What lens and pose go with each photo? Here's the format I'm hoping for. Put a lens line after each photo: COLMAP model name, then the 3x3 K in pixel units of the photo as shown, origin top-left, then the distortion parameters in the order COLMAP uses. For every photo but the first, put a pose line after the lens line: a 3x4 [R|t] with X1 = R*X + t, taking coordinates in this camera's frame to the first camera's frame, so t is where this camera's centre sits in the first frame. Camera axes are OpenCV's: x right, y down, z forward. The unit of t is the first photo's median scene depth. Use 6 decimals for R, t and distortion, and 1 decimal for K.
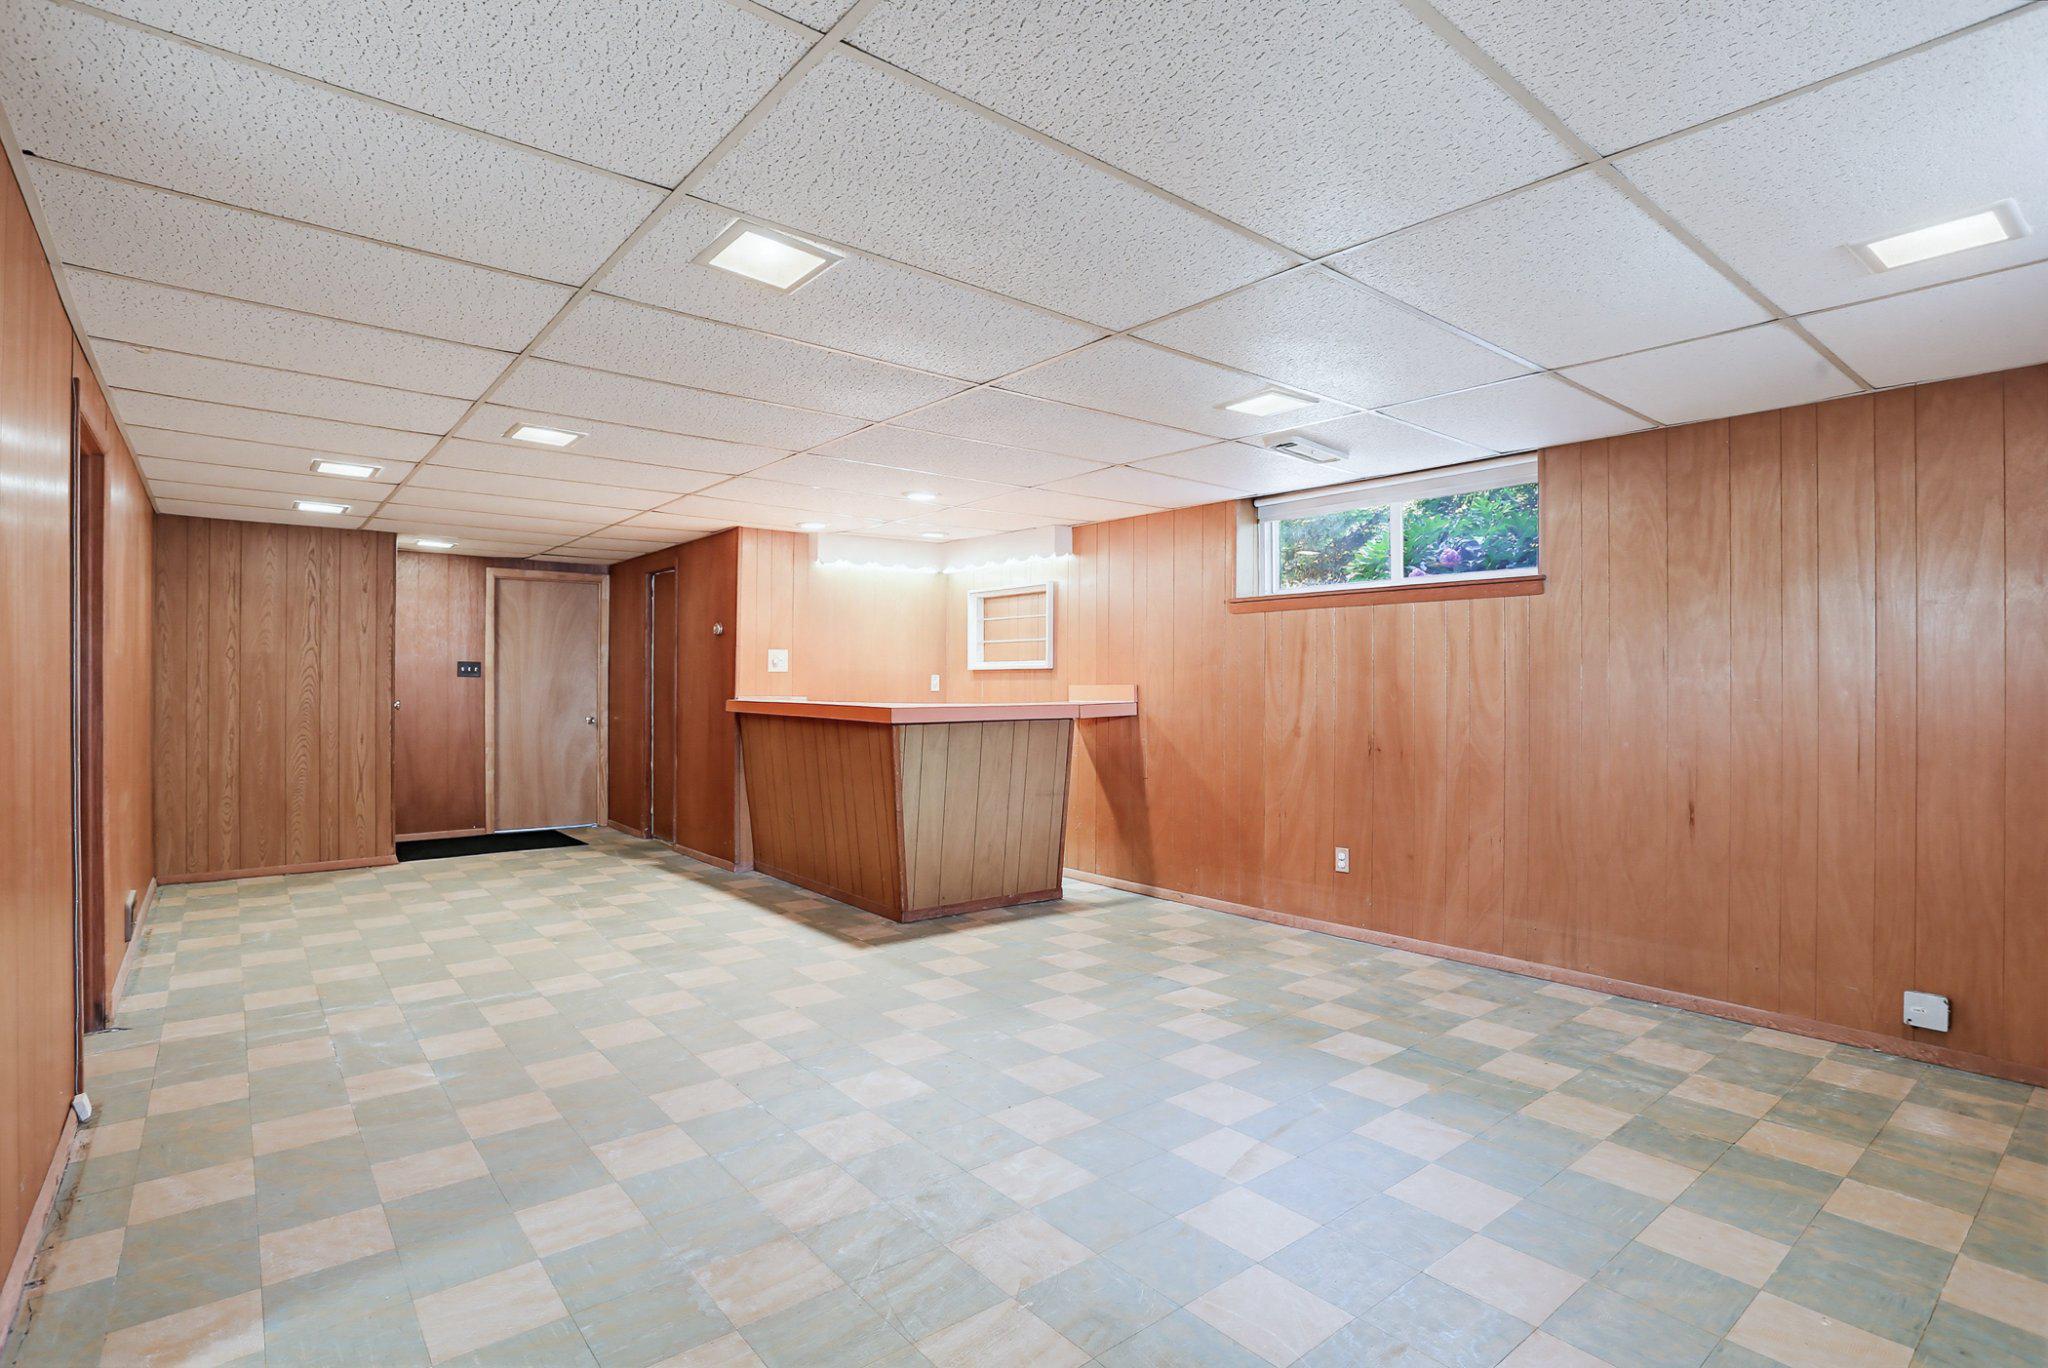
lens RADIAL K [[981.3, 0, 1013.5], [0, 981.3, 684.1], [0, 0, 1]] dist [-0.004317, 0.000628]
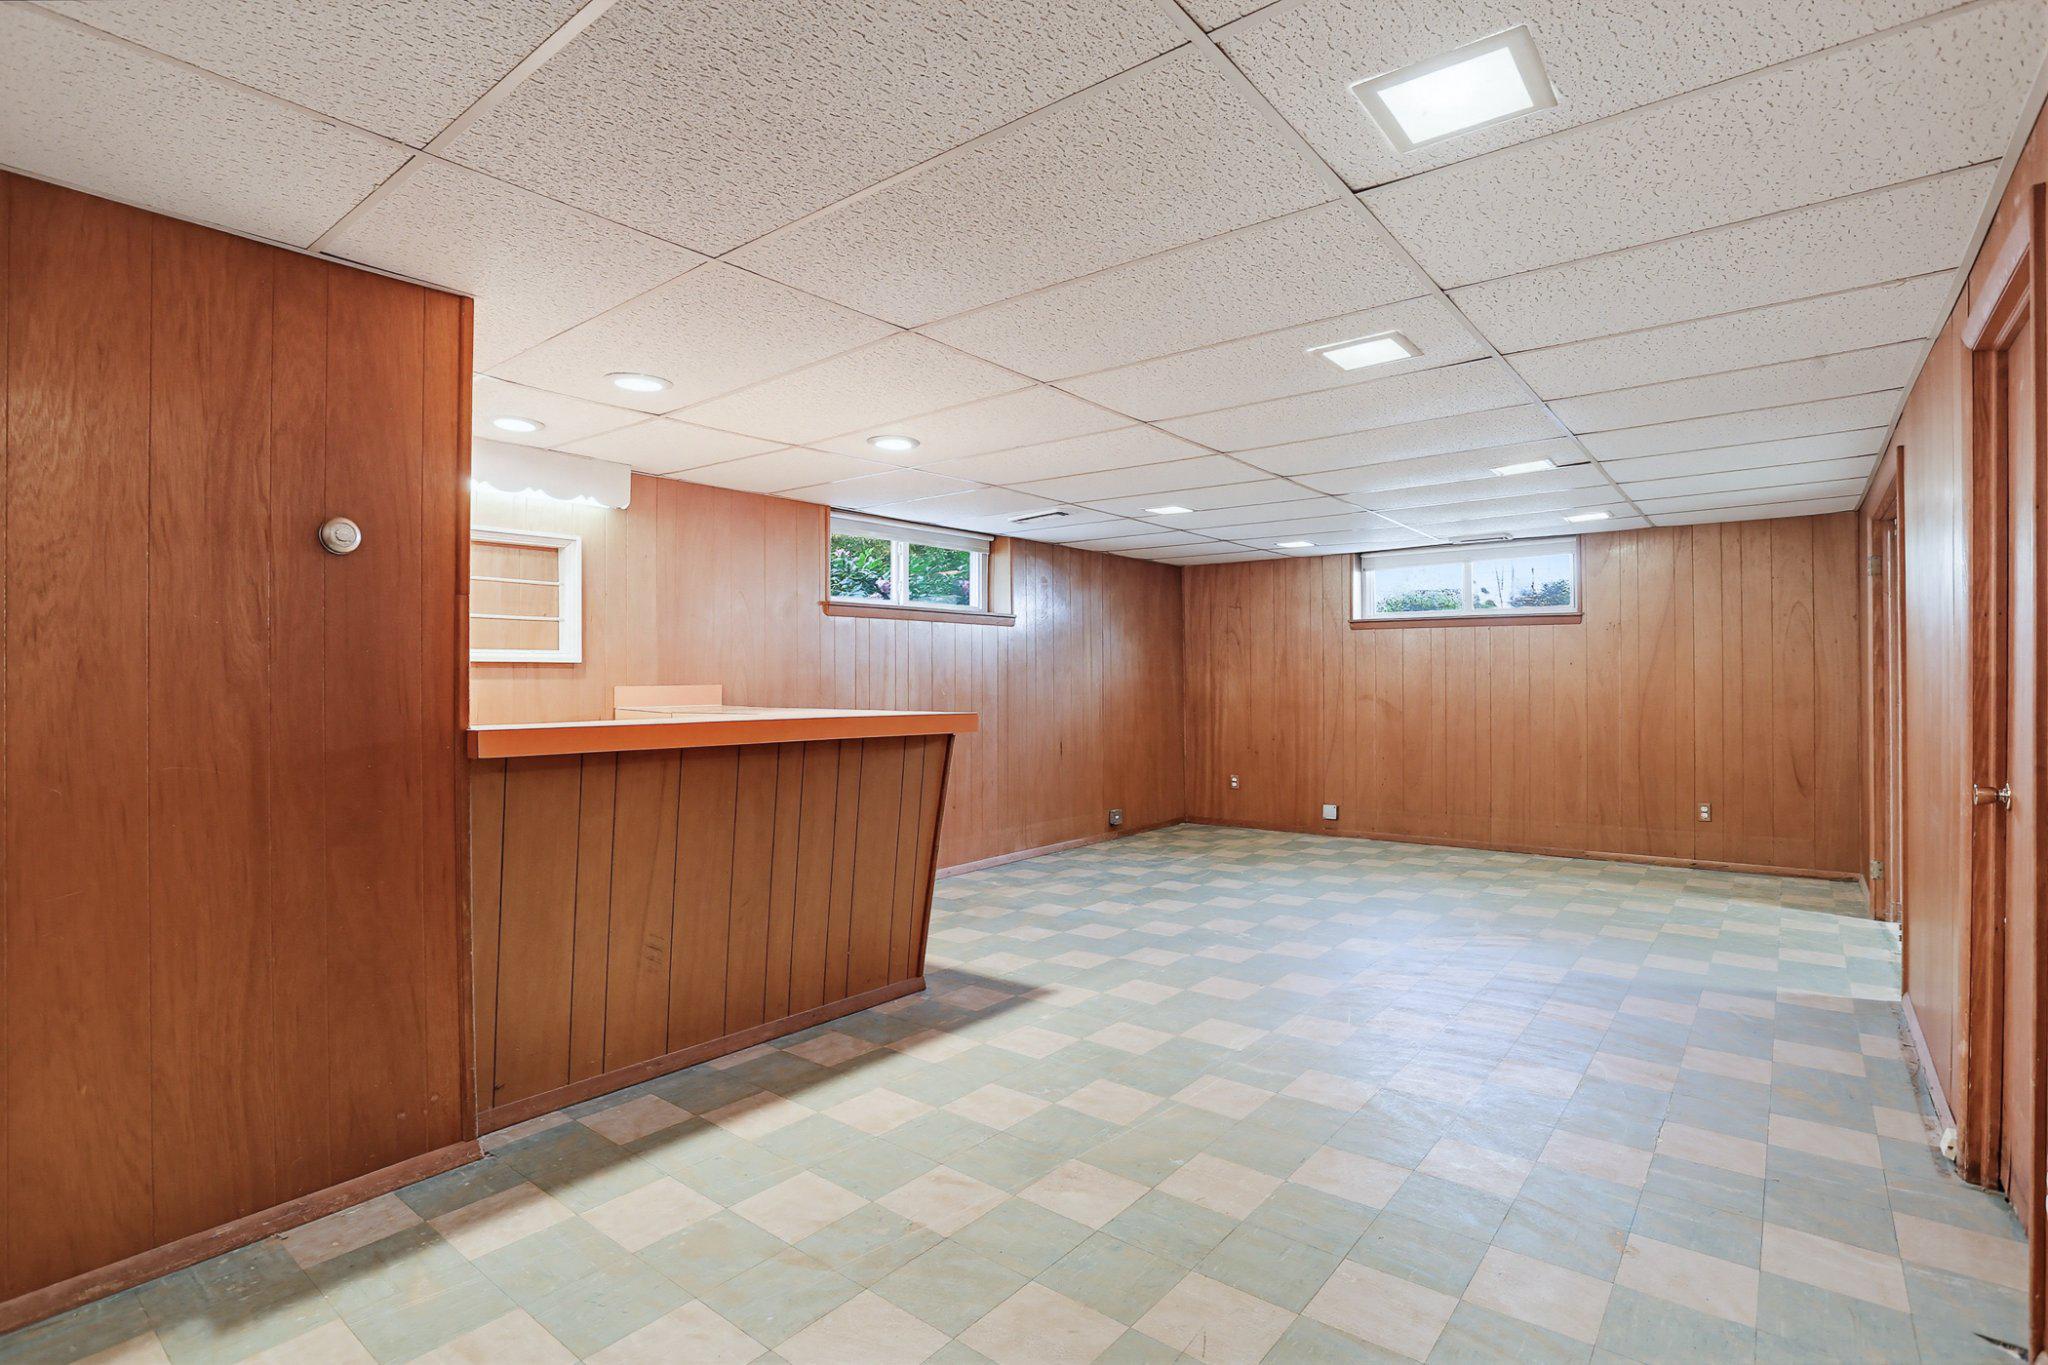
lens RADIAL K [[981.3, 0, 1012.9], [0, 981.3, 677.7], [0, 0, 1]] dist [-0.004317, 0.000628]
pose [[-0.217572, 0.001023, 0.976044, -0.980097], [0.005119, 0.999987, 0.000093, -0.004950], [-0.976031, 0.005016, -0.217574, 1.214504]]
